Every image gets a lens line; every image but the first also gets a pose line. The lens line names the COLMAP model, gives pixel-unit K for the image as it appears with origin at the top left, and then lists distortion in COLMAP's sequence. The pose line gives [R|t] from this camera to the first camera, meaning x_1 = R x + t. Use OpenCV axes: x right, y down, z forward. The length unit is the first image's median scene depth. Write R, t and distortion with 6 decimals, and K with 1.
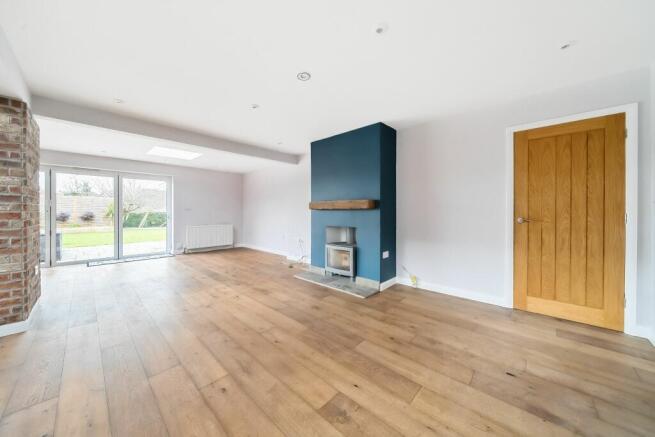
lens RADIAL K [[228.7, 0, 325.9], [0, 228.7, 216.1], [0, 0, 1]] dist [-0.001694, -0.000058]
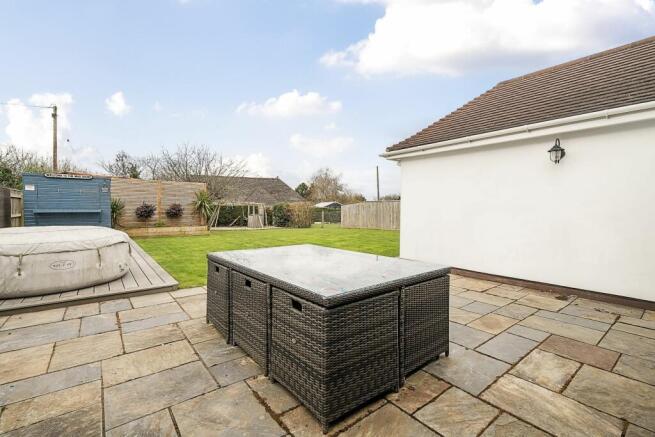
lens RADIAL K [[293.1, 0, 327.2], [0, 293.1, 214.6], [0, 0, 1]] dist [-0.000039, -0.000002]
pose [[0.988401, 0.006509, -0.151726, -1.136705], [-0.004567, 0.999903, 0.013141, -0.002016], [0.151797, -0.012295, 0.988335, 0.549461]]
